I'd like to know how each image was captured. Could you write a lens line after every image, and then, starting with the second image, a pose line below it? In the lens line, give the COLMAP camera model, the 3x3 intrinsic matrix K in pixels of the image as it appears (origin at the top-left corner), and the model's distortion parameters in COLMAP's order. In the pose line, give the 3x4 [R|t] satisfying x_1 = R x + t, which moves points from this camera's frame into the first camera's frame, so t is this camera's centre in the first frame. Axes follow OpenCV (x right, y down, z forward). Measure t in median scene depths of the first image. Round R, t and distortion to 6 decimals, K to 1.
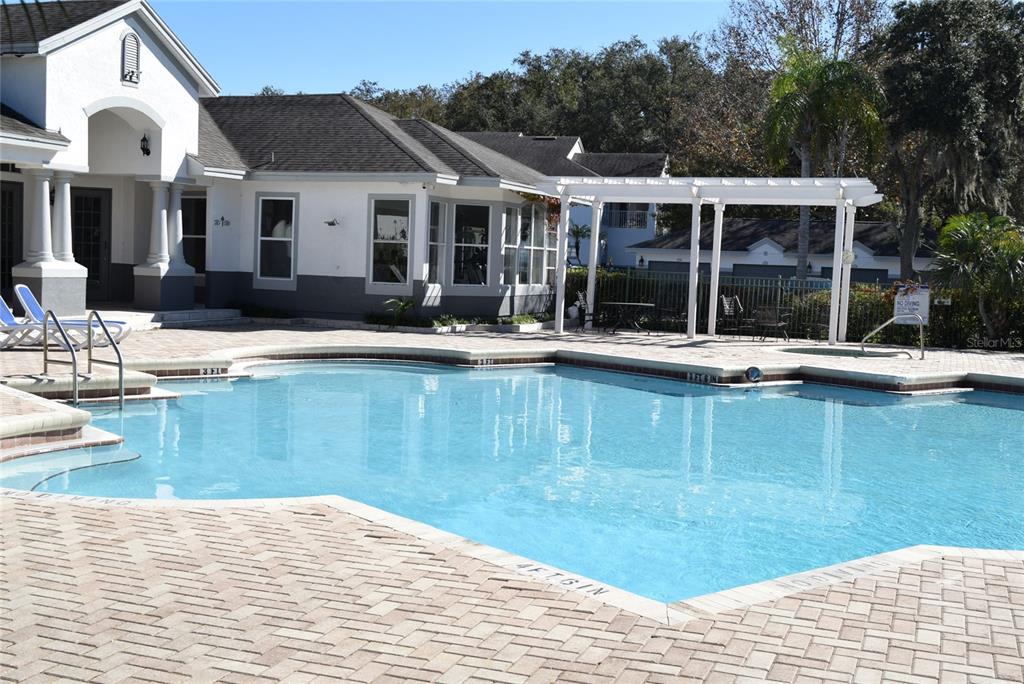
lens RADIAL K [[1193.2, 0, 512.0], [0, 1193.2, 342.0], [0, 0, 1]] dist [-0.011712, -0.007292]
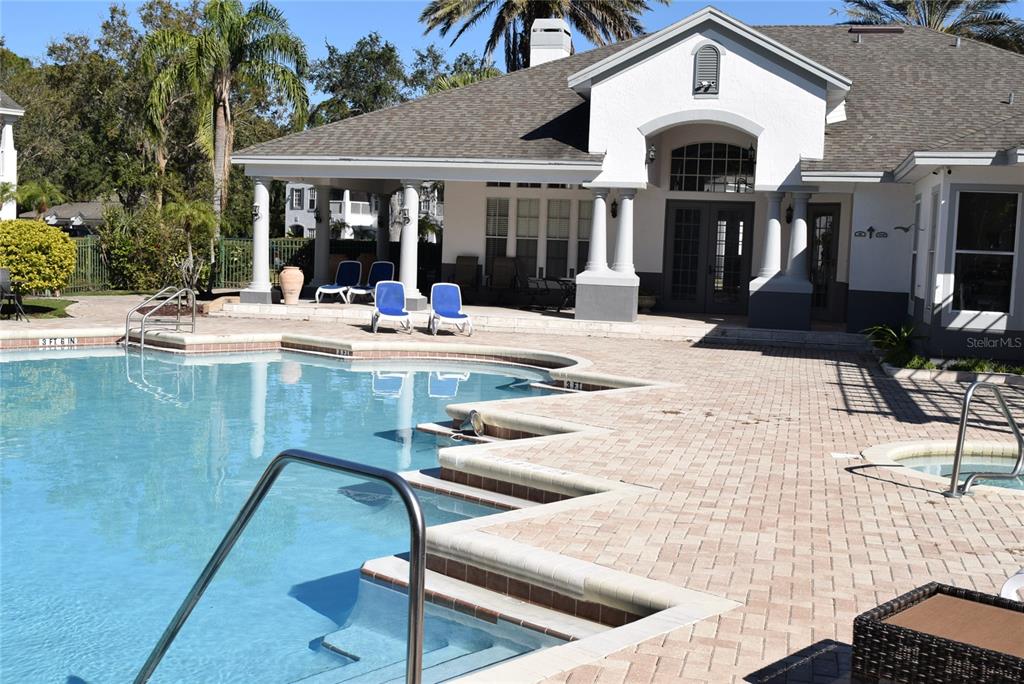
lens RADIAL K [[1193.2, 0, 512.0], [0, 1193.2, 342.0], [0, 0, 1]] dist [-0.011712, -0.007292]
pose [[0.185981, 0.051687, -0.981193, 0.610007], [-0.100755, 0.994354, 0.033282, -0.026747], [0.977374, 0.092670, 0.190139, 0.636541]]
